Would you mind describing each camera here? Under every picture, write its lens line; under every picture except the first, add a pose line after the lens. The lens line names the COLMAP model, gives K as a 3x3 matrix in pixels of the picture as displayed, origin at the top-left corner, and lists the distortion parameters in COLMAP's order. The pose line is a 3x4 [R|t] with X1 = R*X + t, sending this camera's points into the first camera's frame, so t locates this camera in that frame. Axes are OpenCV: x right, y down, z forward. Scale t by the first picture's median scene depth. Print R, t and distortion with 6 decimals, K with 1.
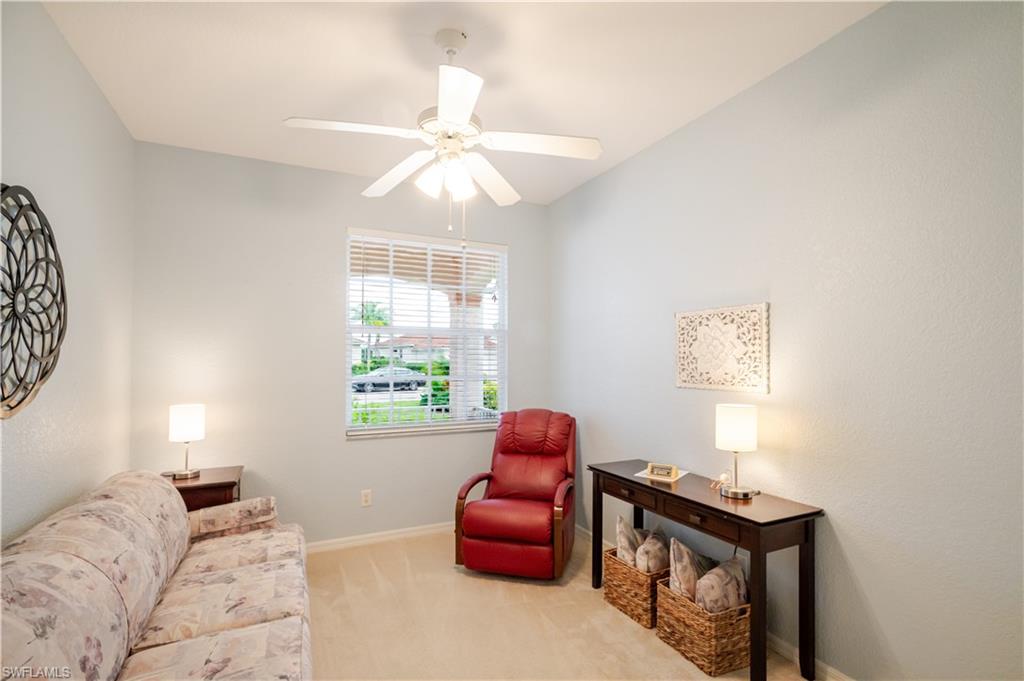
lens RADIAL K [[461.0, 0, 508.2], [0, 461.0, 340.6], [0, 0, 1]] dist [0.015162, 0.000078]
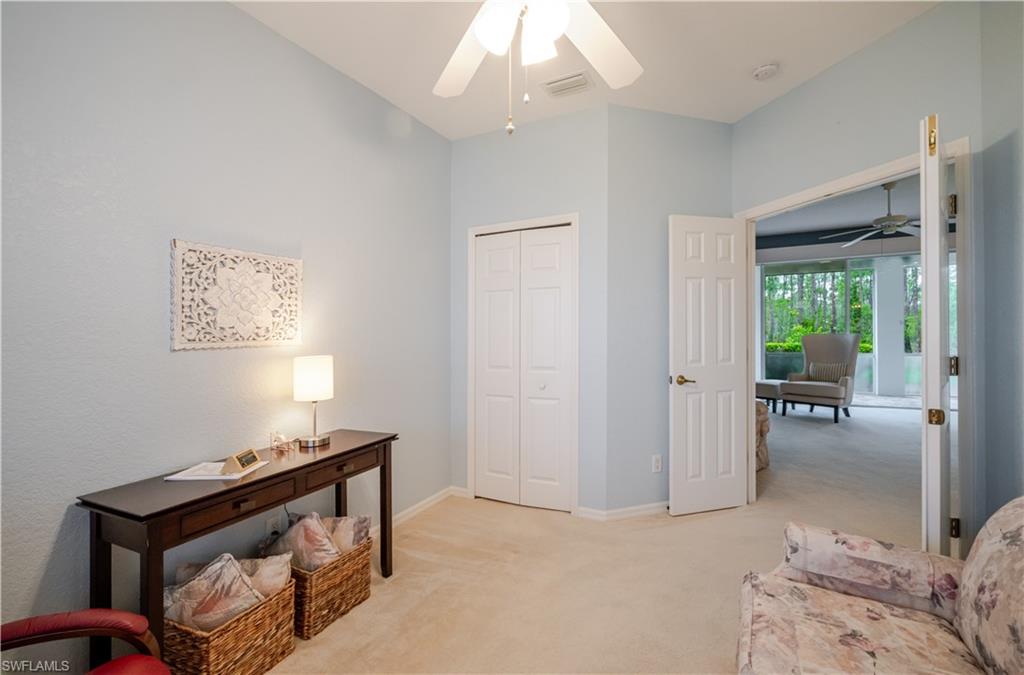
lens RADIAL K [[464.7, 0, 505.1], [0, 464.7, 331.4], [0, 0, 1]] dist [-0.001096, 0.000803]
pose [[-0.603609, 0.012758, 0.797178, -0.532163], [-0.017111, 0.999434, -0.028950, 0.097861], [-0.797097, -0.031115, -0.603050, 1.174874]]
